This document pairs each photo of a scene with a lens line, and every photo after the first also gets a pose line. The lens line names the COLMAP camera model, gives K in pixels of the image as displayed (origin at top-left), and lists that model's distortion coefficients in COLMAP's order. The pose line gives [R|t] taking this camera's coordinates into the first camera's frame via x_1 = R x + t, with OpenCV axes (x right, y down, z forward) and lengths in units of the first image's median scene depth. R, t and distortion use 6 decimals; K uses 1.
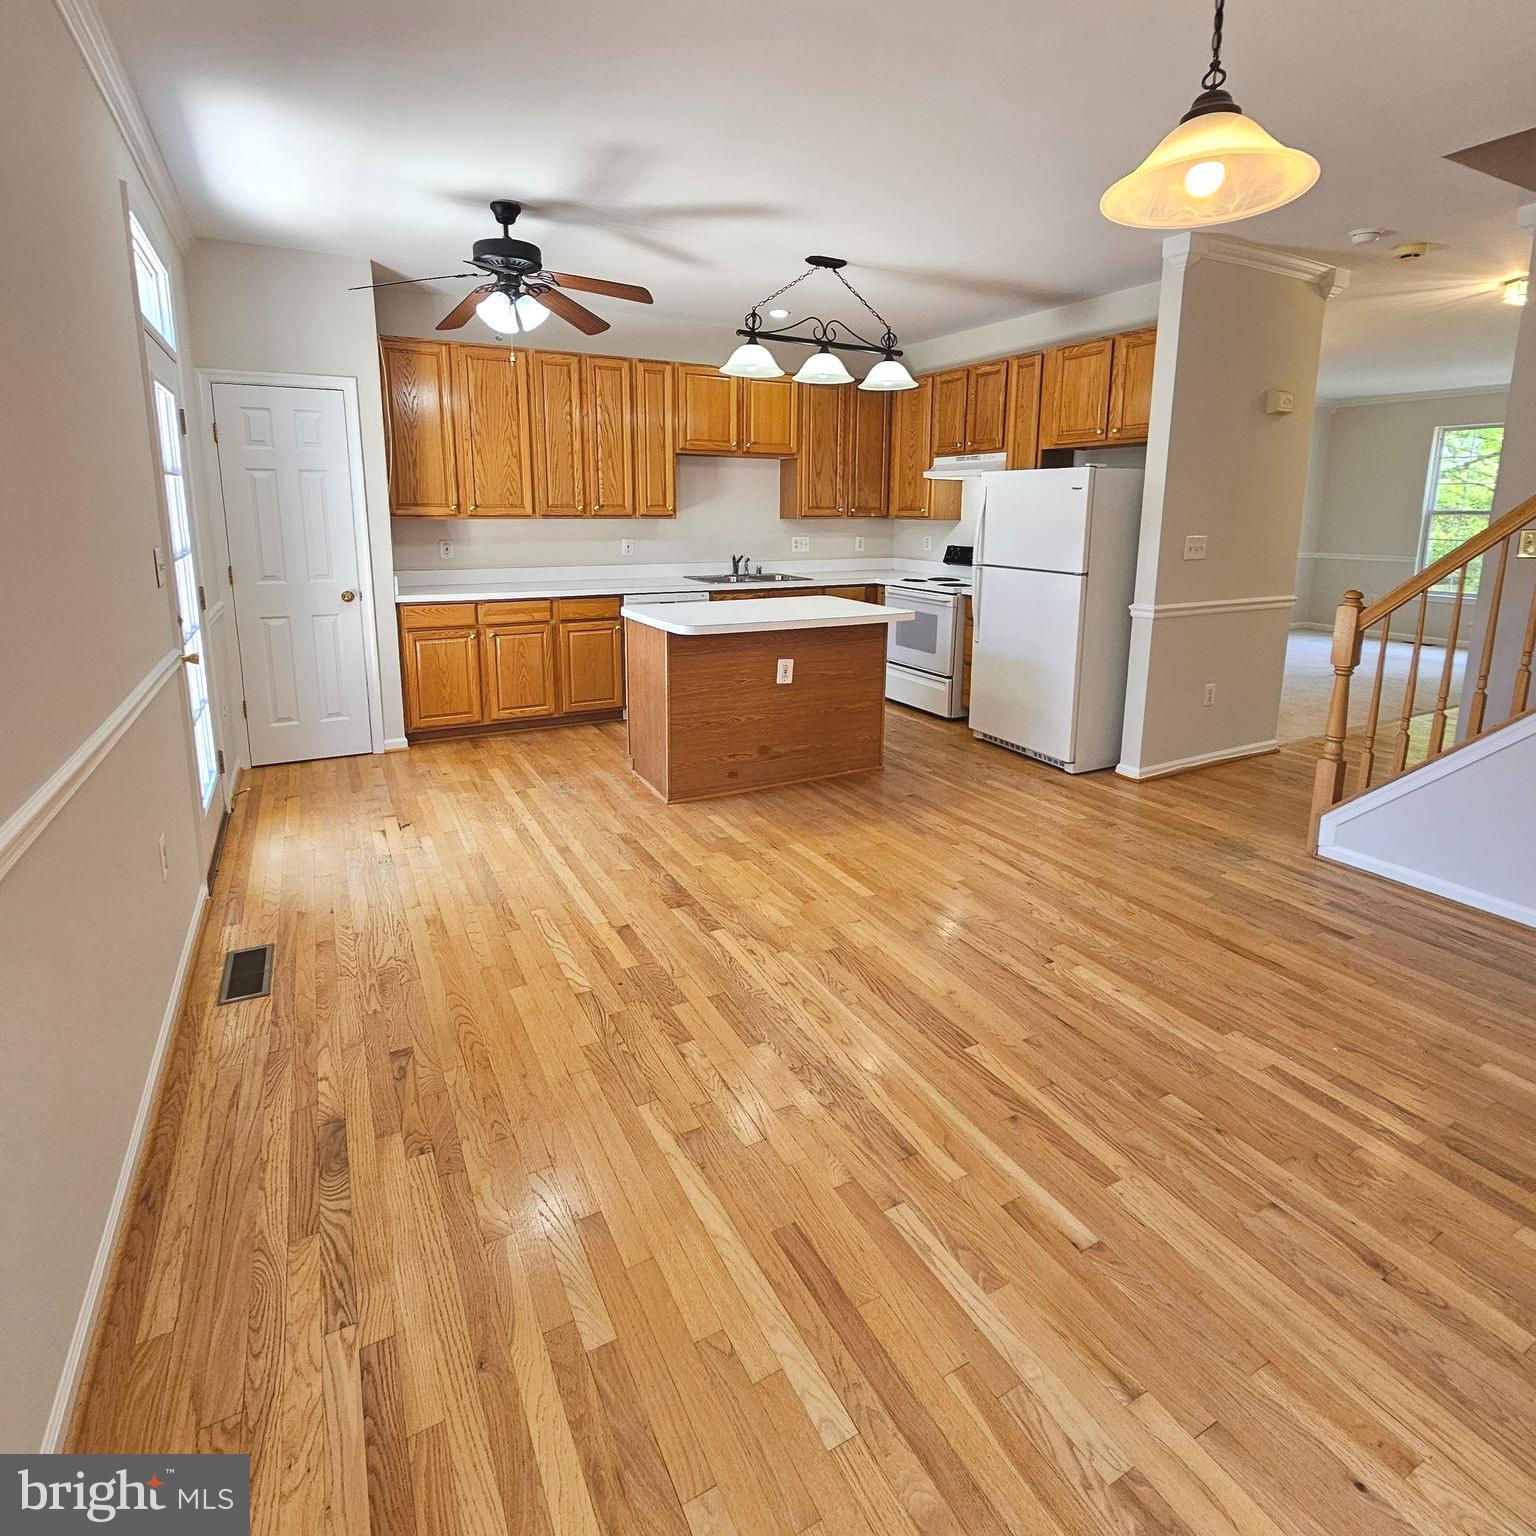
lens RADIAL K [[840.9, 0, 763.9], [0, 840.9, 657.5], [0, 0, 1]] dist [-0.001880, -0.001081]
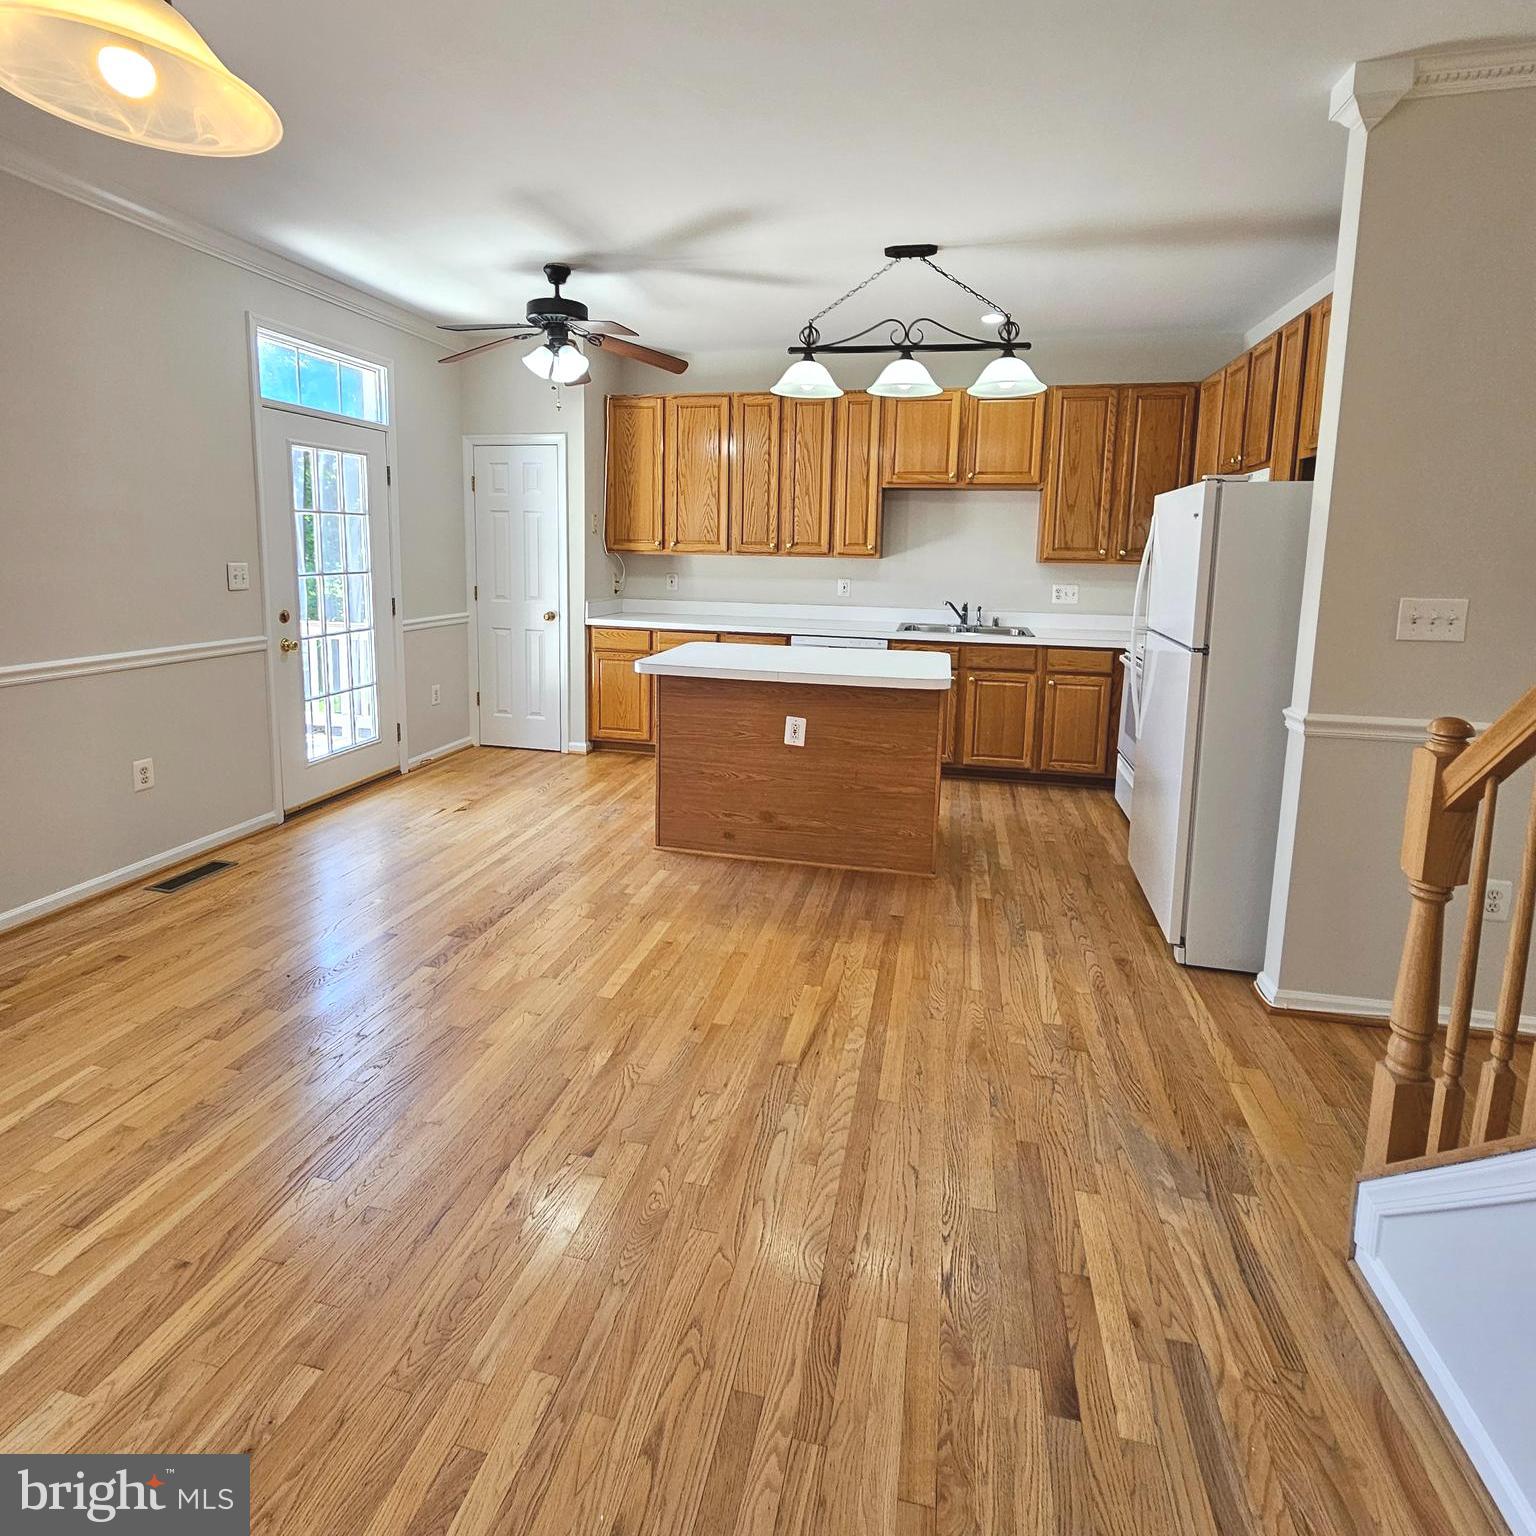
lens RADIAL K [[840.9, 0, 763.9], [0, 840.9, 657.5], [0, 0, 1]] dist [-0.001880, -0.001081]
pose [[0.757057, 0.092779, -0.646728, 0.610759], [-0.128679, 0.991651, -0.008370, -0.052251], [0.640552, 0.089557, 0.762675, 0.350479]]
